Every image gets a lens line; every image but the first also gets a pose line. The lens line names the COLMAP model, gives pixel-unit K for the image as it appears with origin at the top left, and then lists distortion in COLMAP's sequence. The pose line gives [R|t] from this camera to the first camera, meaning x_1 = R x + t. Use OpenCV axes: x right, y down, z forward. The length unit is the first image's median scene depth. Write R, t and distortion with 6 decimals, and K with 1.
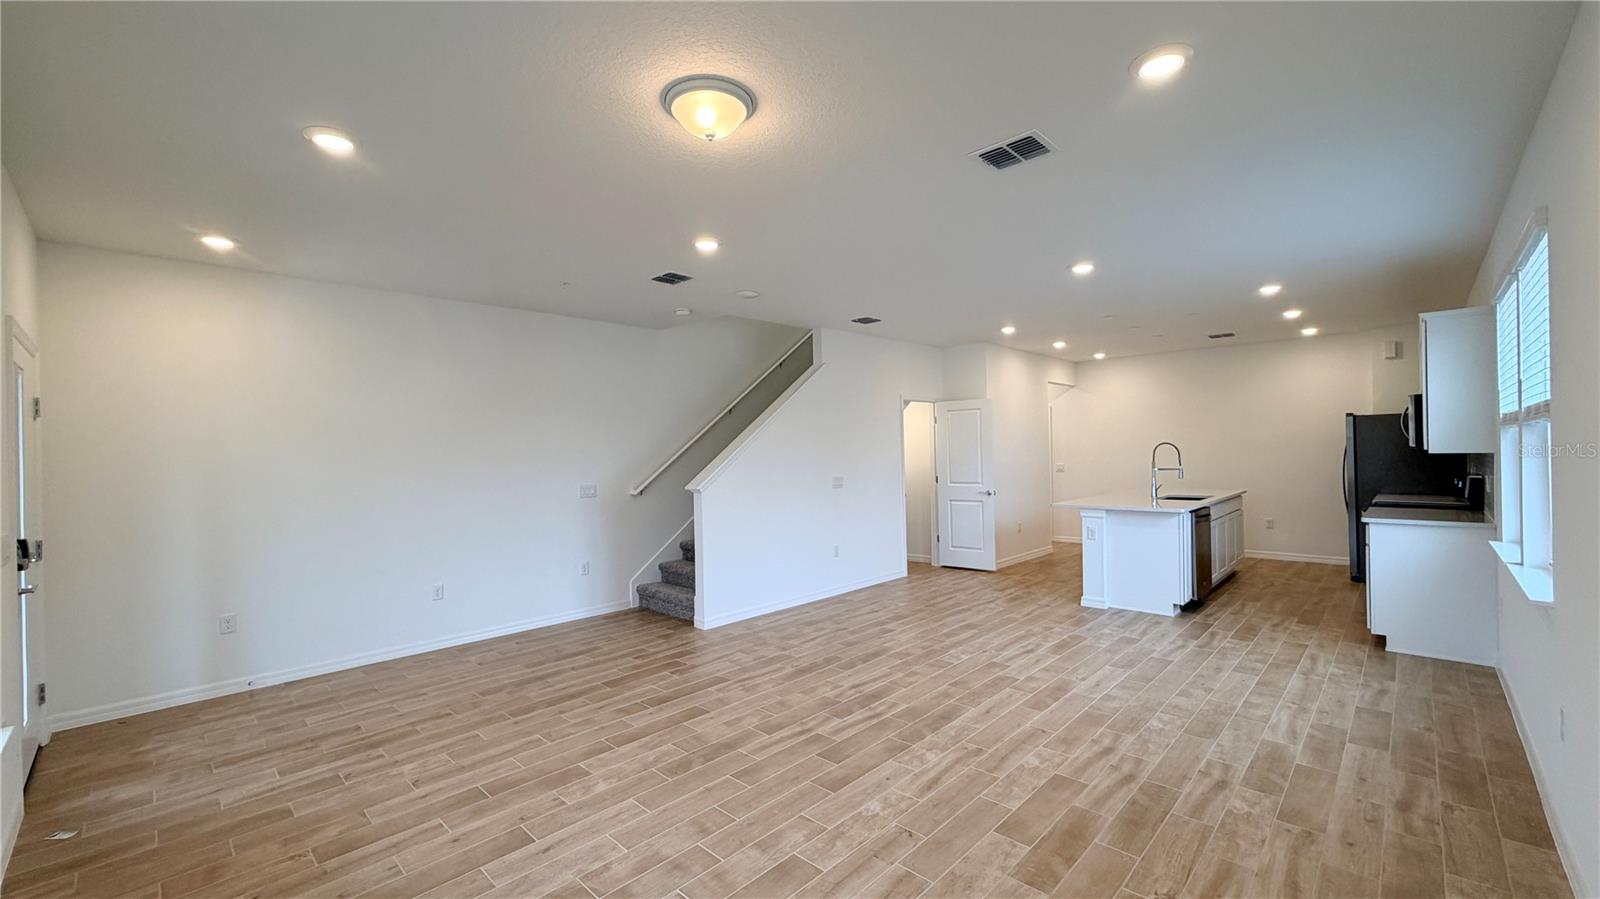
lens RADIAL K [[638.1, 0, 790.6], [0, 638.1, 454.2], [0, 0, 1]] dist [0.000884, 0.000766]
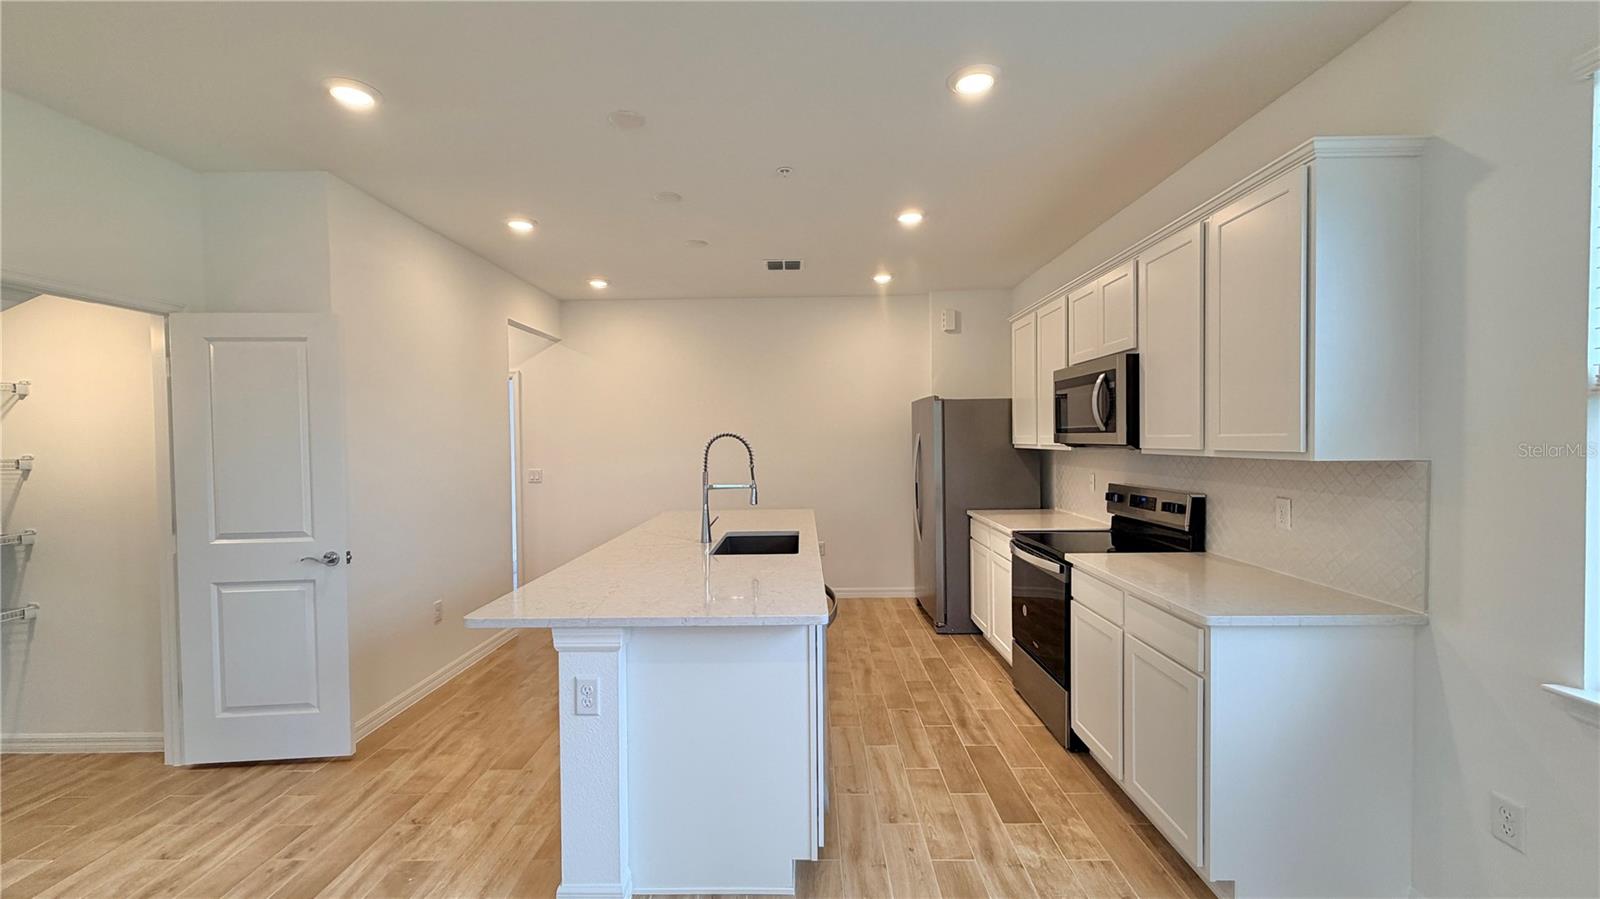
lens RADIAL K [[638.1, 0, 805.7], [0, 638.1, 451.7], [0, 0, 1]] dist [0.000884, 0.000766]
pose [[0.715770, -0.003009, 0.698330, 0.392171], [-0.000255, 0.999990, 0.004571, -0.008995], [-0.698337, -0.003450, 0.715761, 0.831691]]
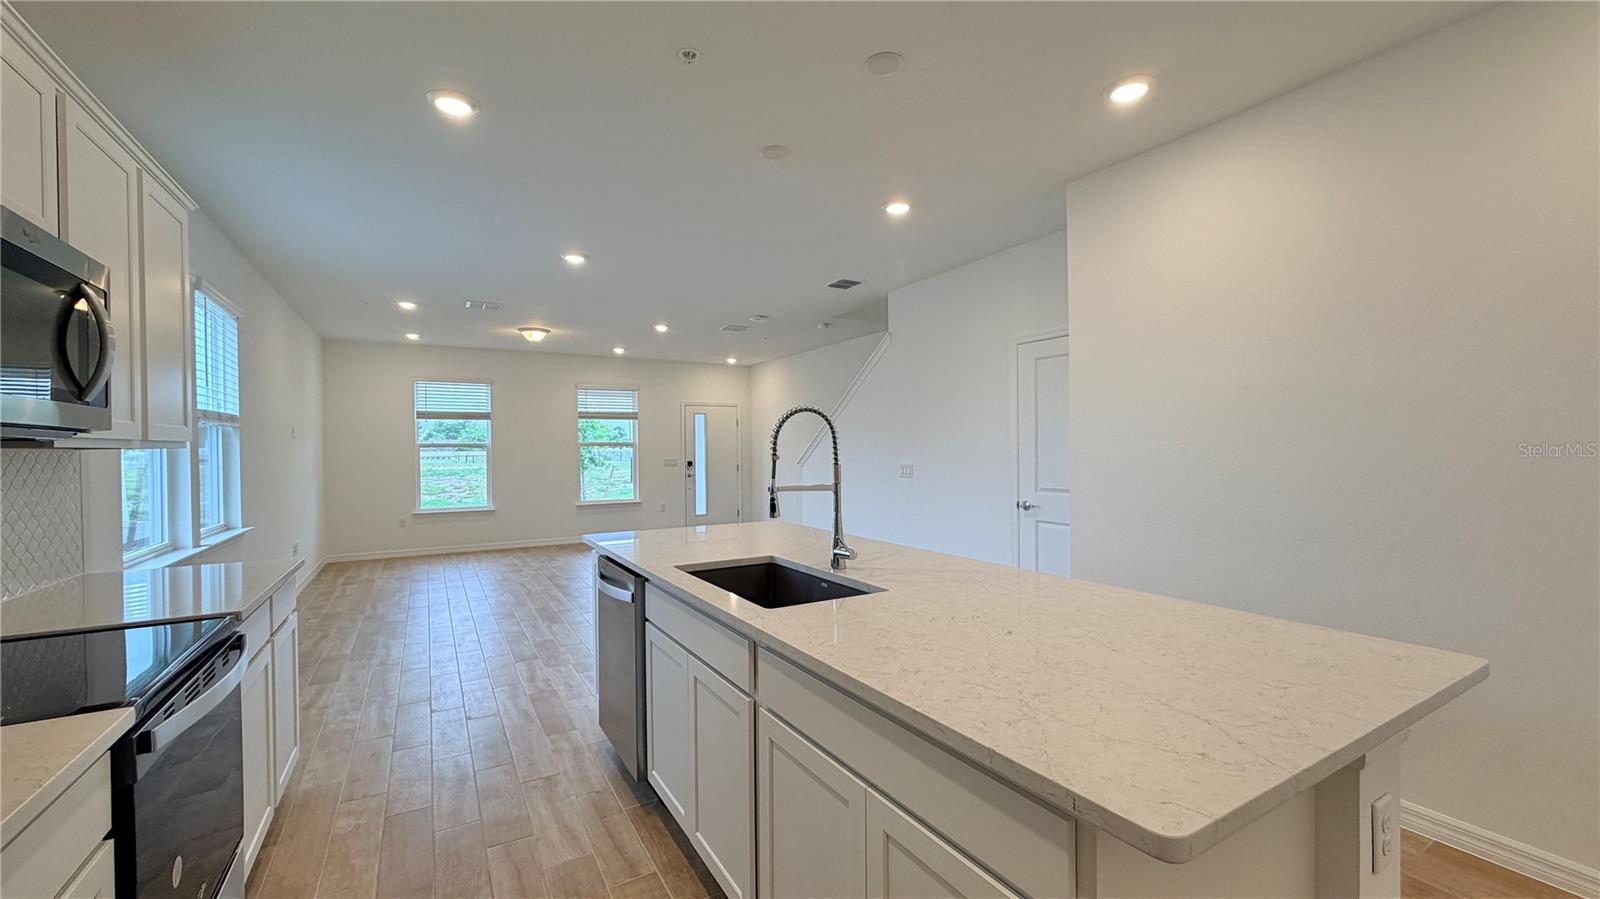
lens RADIAL K [[638.1, 0, 820.7], [0, 638.1, 455.7], [0, 0, 1]] dist [0.000884, 0.000766]
pose [[-0.238307, 0.033570, -0.970610, 1.270461], [0.012380, 0.999426, 0.031527, -0.006001], [0.971111, -0.004503, -0.238586, 1.508861]]
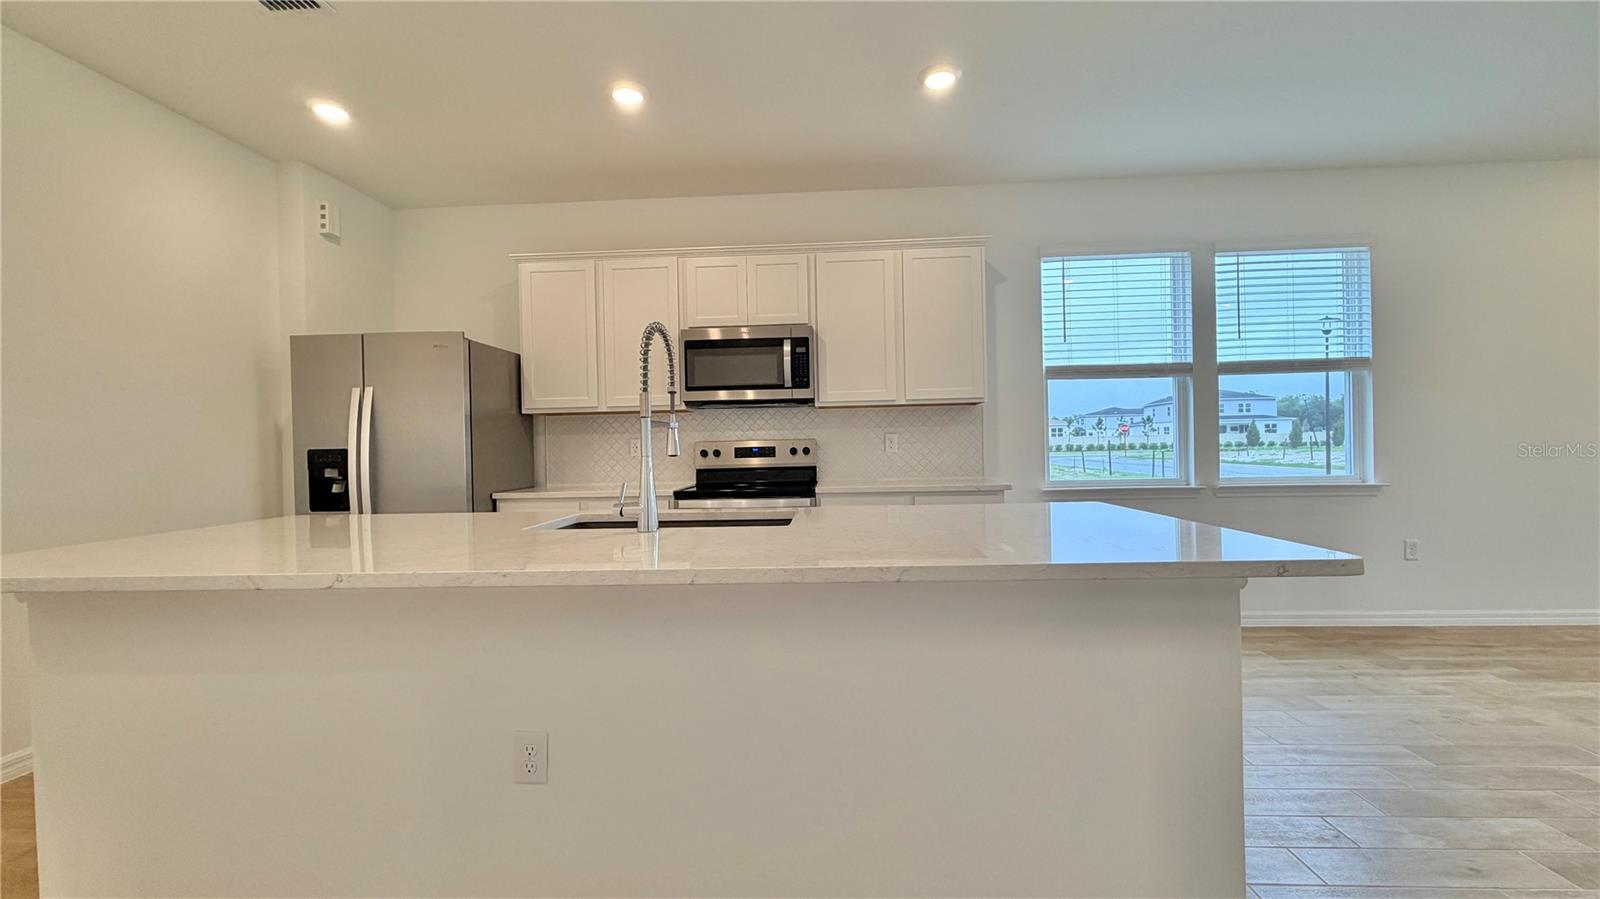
lens RADIAL K [[638.1, 0, 786.7], [0, 638.1, 449.6], [0, 0, 1]] dist [0.000884, 0.000766]
pose [[-0.664724, 0.026698, 0.746612, 0.486319], [0.034402, 0.999395, -0.005109, 0.050404], [-0.746297, 0.022289, -0.665240, 1.583962]]
